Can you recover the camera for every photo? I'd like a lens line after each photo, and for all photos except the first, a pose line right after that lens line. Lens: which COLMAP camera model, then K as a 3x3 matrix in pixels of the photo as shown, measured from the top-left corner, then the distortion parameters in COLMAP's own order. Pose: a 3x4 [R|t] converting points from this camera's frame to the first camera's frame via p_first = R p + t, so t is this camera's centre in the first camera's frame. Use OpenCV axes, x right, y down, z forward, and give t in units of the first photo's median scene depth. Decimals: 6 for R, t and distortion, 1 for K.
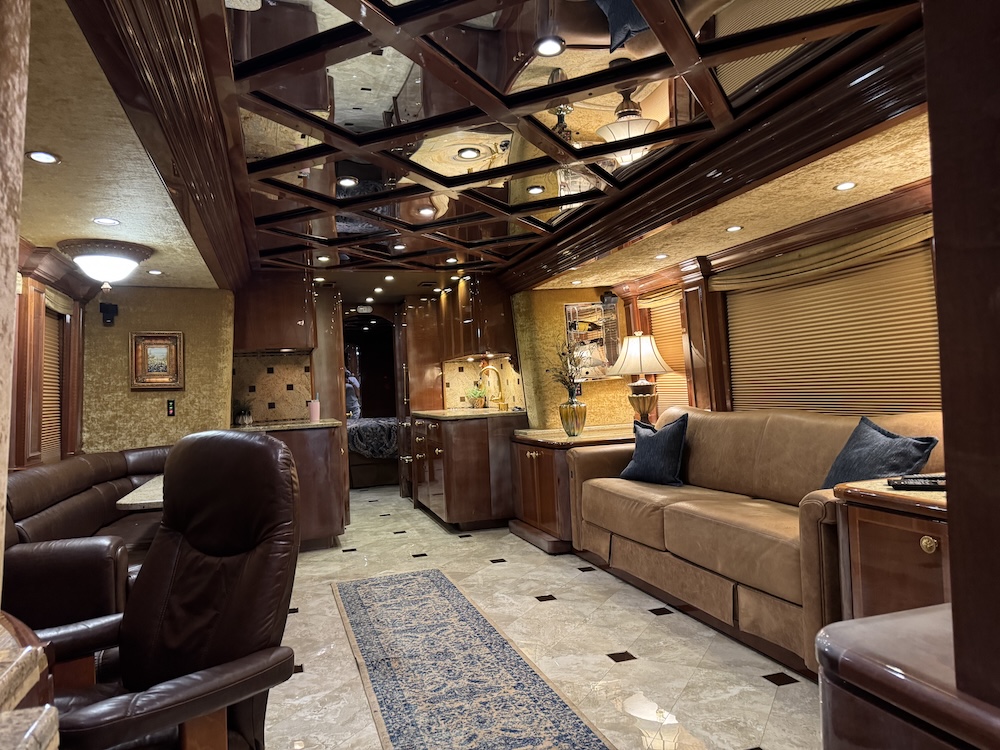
lens RADIAL K [[700.1, 0, 515.0], [0, 700.1, 380.7], [0, 0, 1]] dist [0.030046, -0.041543]
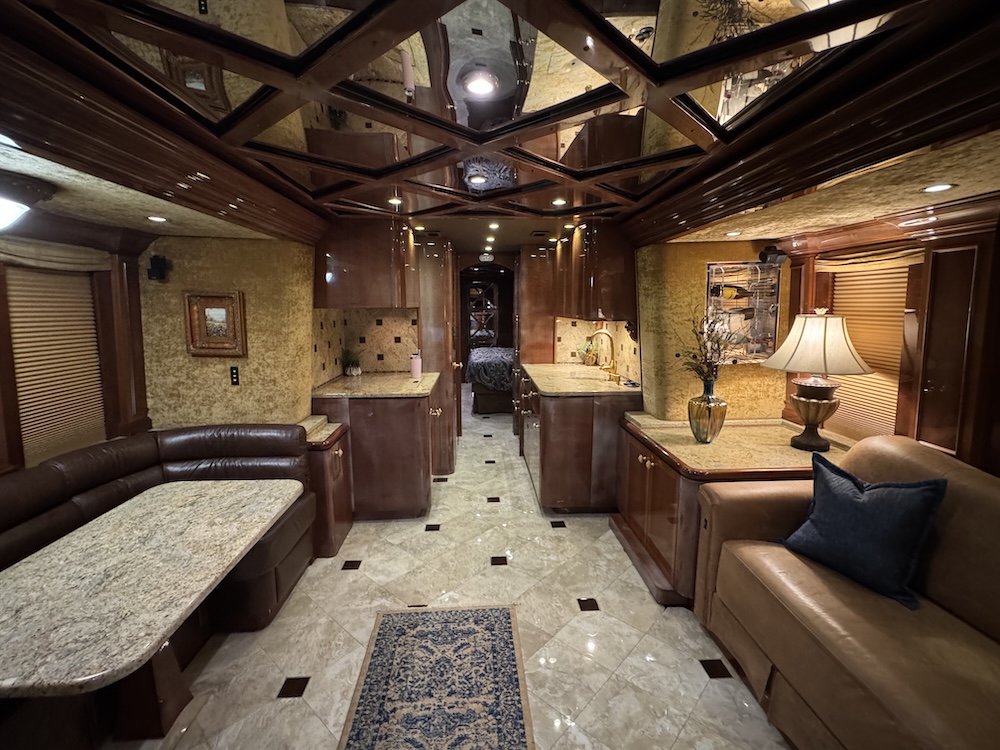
lens RADIAL K [[458.3, 0, 499.4], [0, 458.3, 378.0], [0, 0, 1]] dist [-0.002635, 0.000901]
pose [[0.962818, 0.087536, -0.255574, -0.010445], [-0.042055, 0.983081, 0.178281, -0.074702], [0.266856, -0.160904, 0.950209, 0.509278]]
